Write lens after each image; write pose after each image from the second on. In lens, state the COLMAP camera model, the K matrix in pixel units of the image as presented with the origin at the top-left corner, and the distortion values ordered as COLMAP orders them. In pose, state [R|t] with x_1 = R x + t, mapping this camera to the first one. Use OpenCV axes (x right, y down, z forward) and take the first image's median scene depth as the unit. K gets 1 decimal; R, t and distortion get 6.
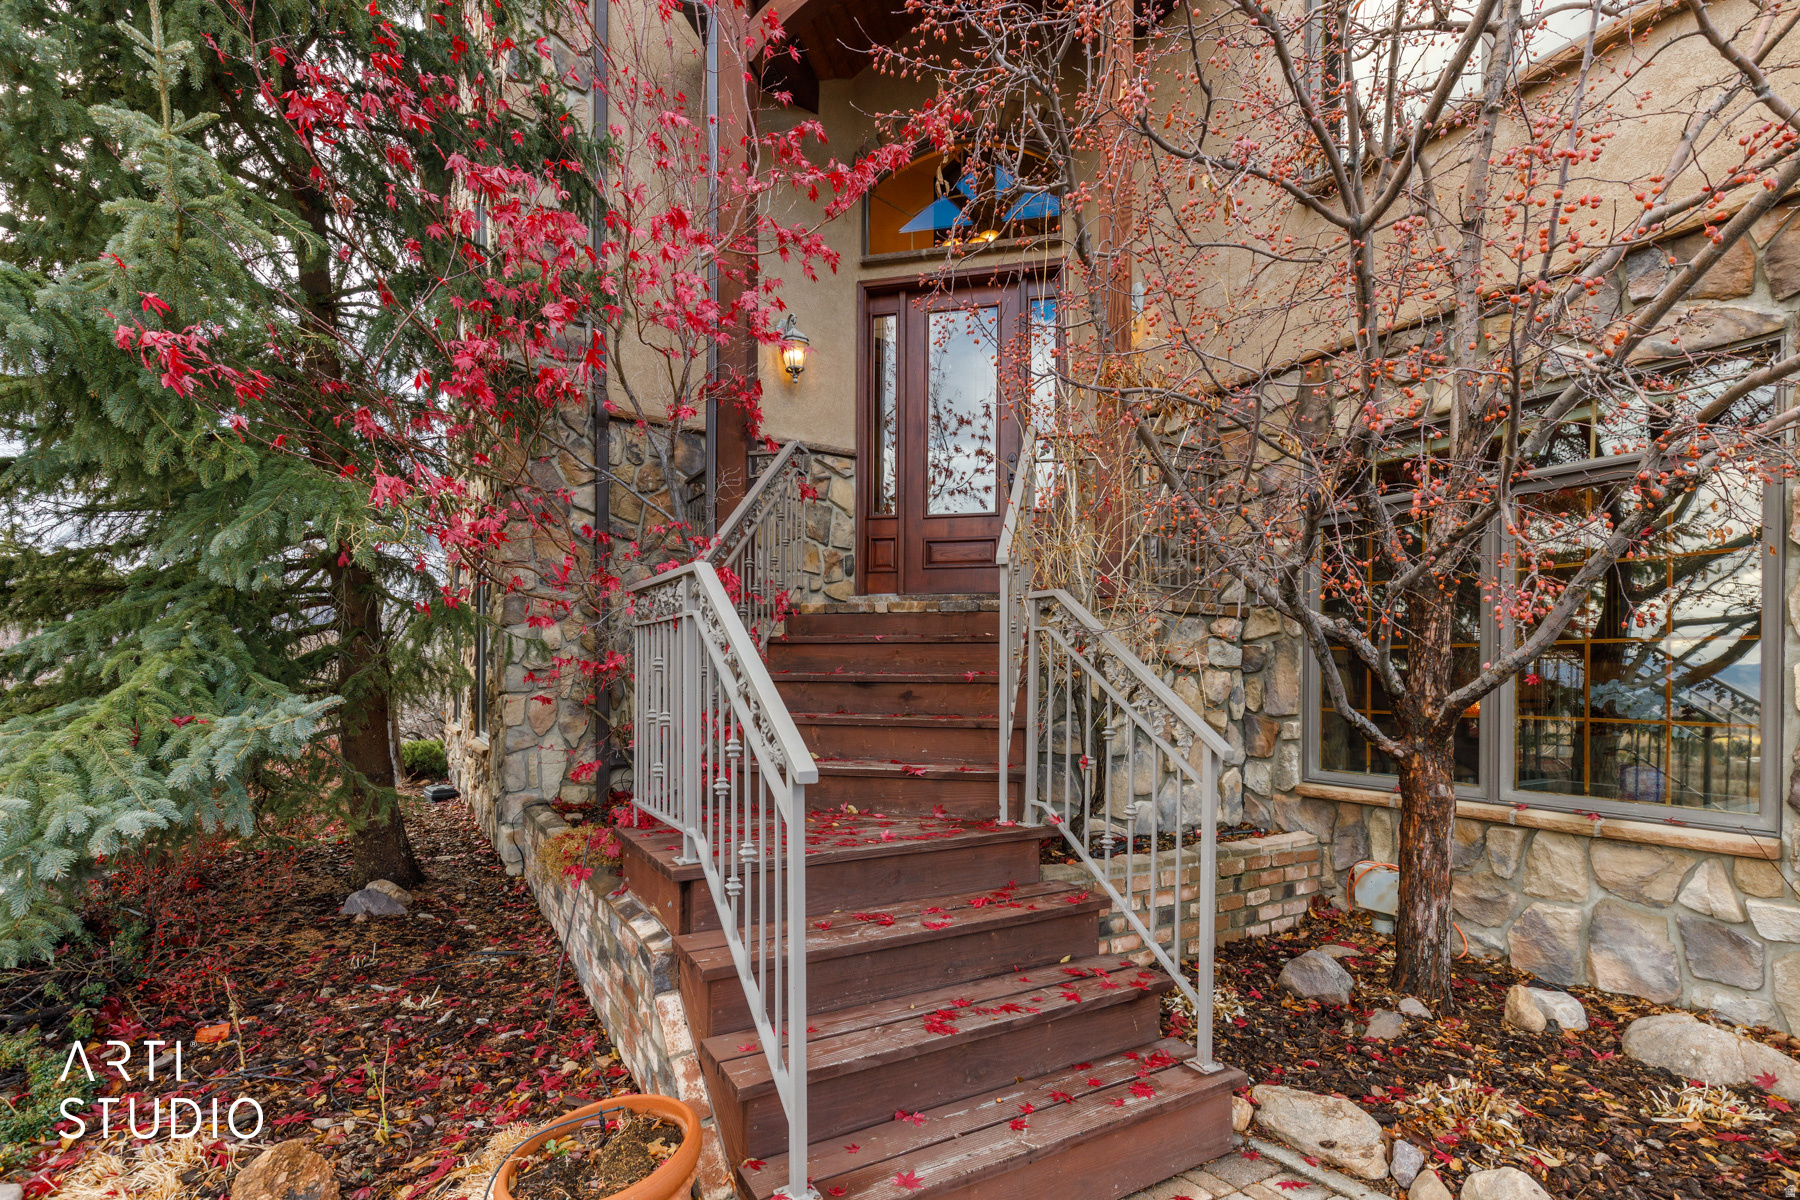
lens RADIAL K [[851.8, 0, 898.7], [0, 851.8, 673.5], [0, 0, 1]] dist [0.006465, -0.000386]
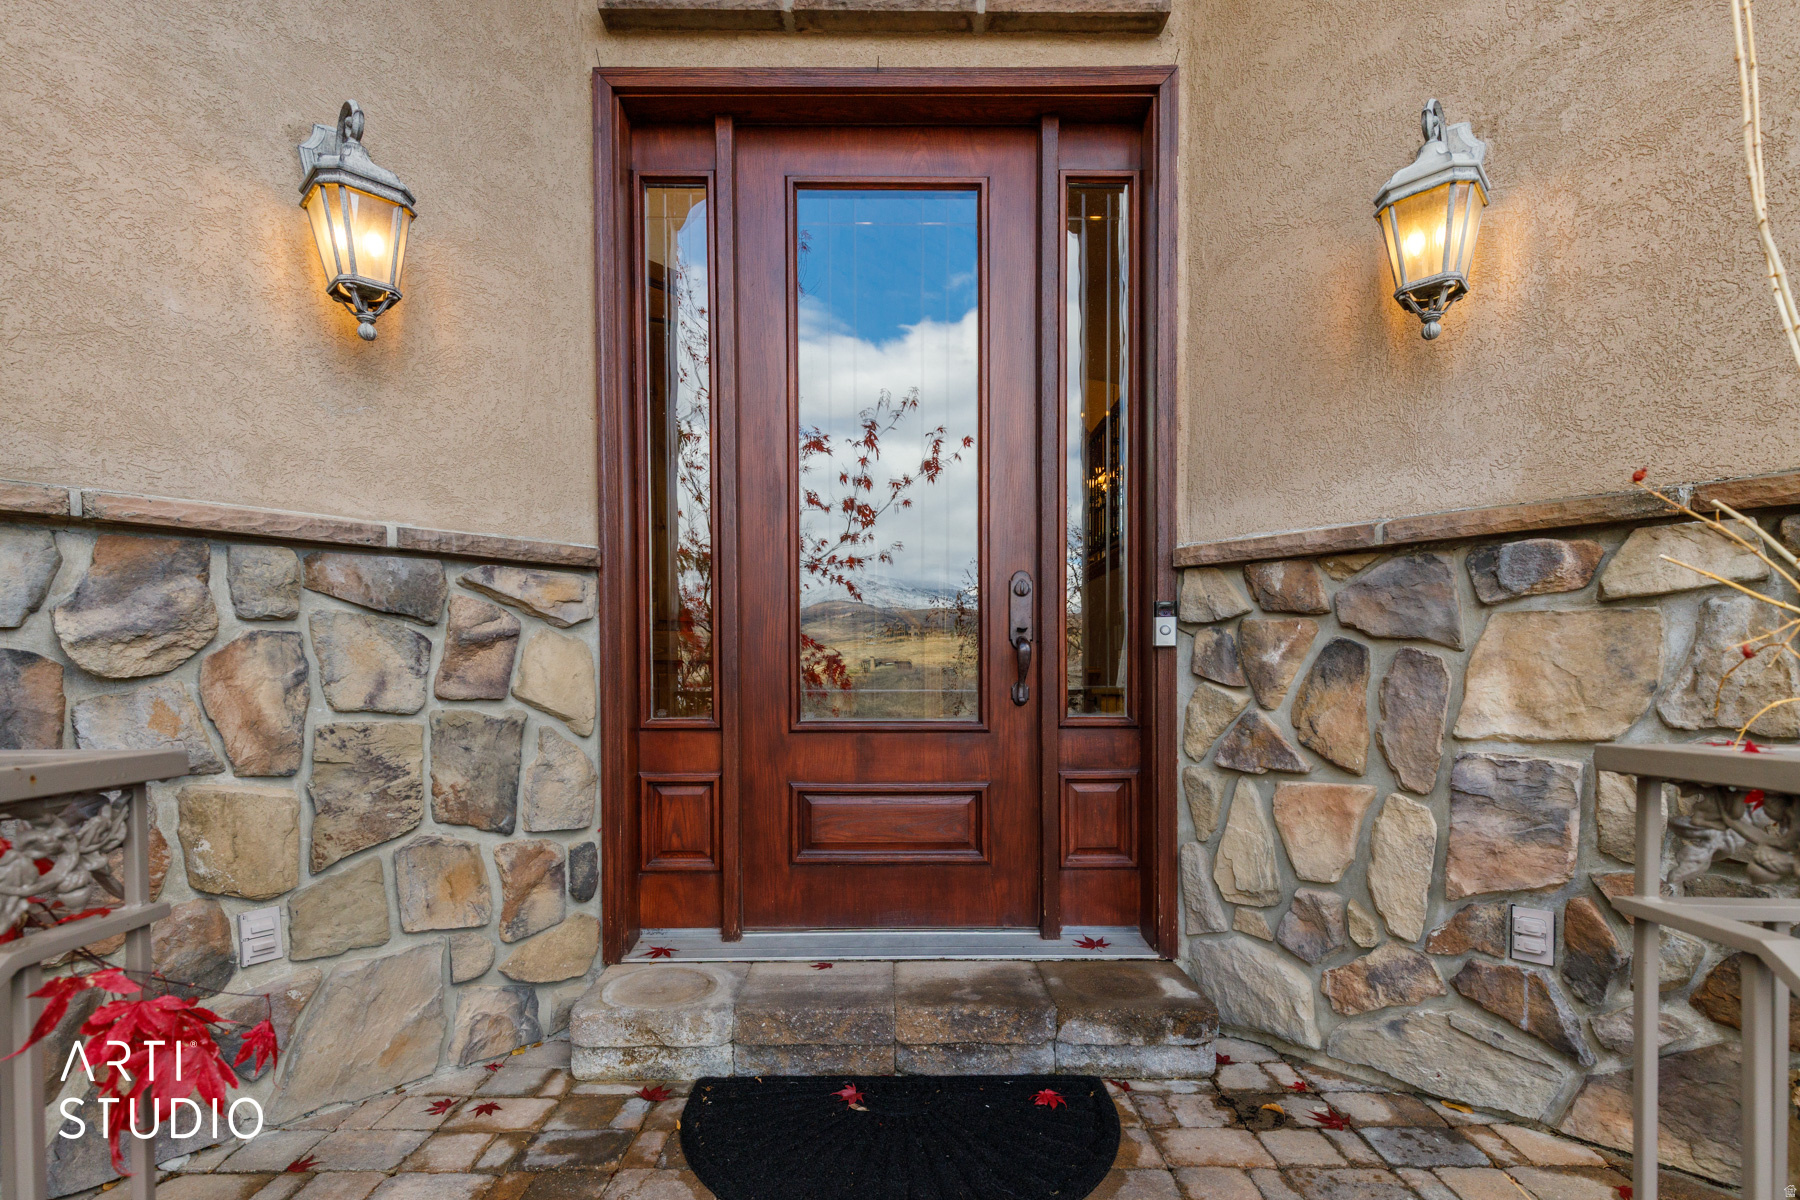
lens RADIAL K [[851.8, 0, 898.7], [0, 851.8, 673.5], [0, 0, 1]] dist [0.006465, -0.000386]
pose [[0.969456, -0.010750, 0.245031, -0.016412], [0.009649, 0.999937, 0.005692, -0.213797], [-0.245077, -0.003154, 0.969499, 0.635176]]
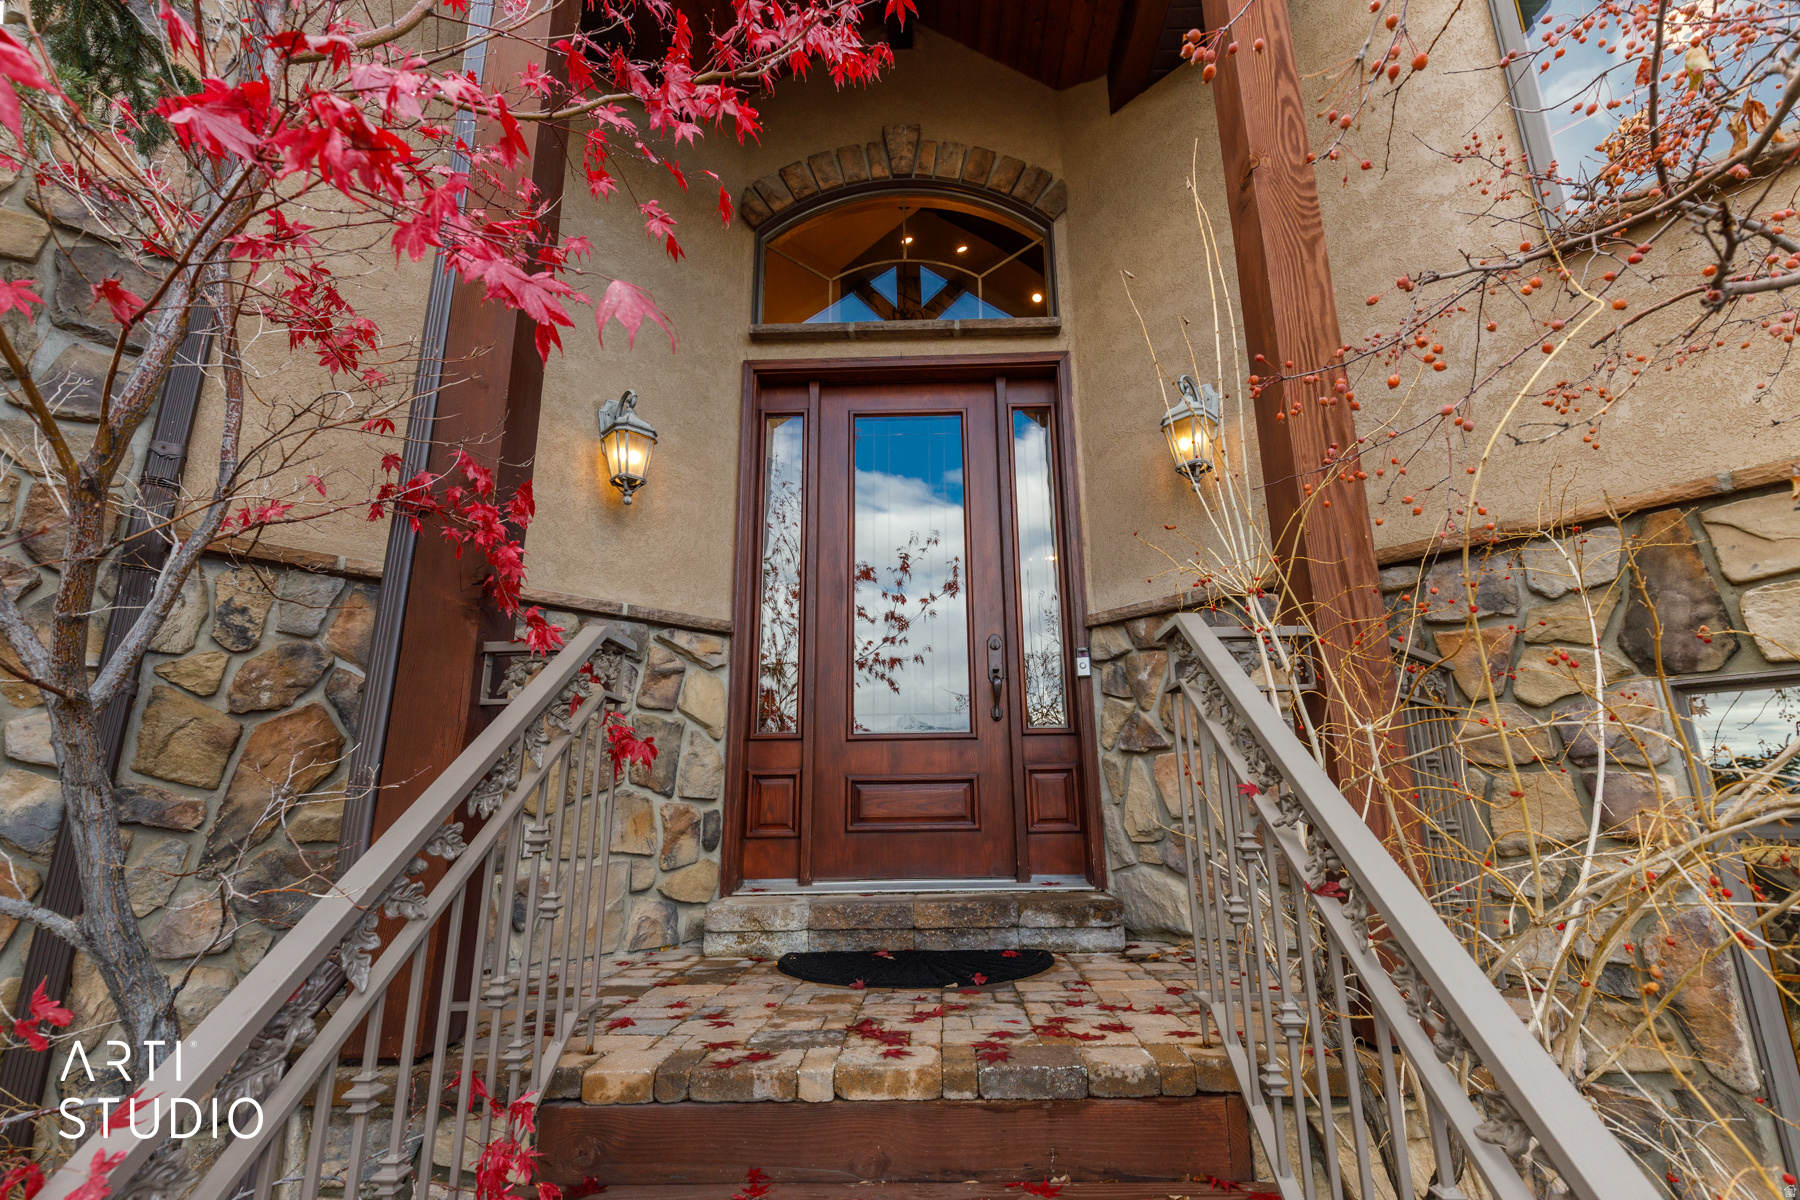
lens RADIAL K [[803.5, 0, 900.3], [0, 803.5, 607.0], [0, 0, 1]] dist [0.007146, -0.000586]
pose [[0.980918, 0.033416, 0.191531, -0.043127], [0.012615, 0.972105, -0.234206, -0.145105], [-0.194015, 0.232153, 0.953133, 0.462982]]
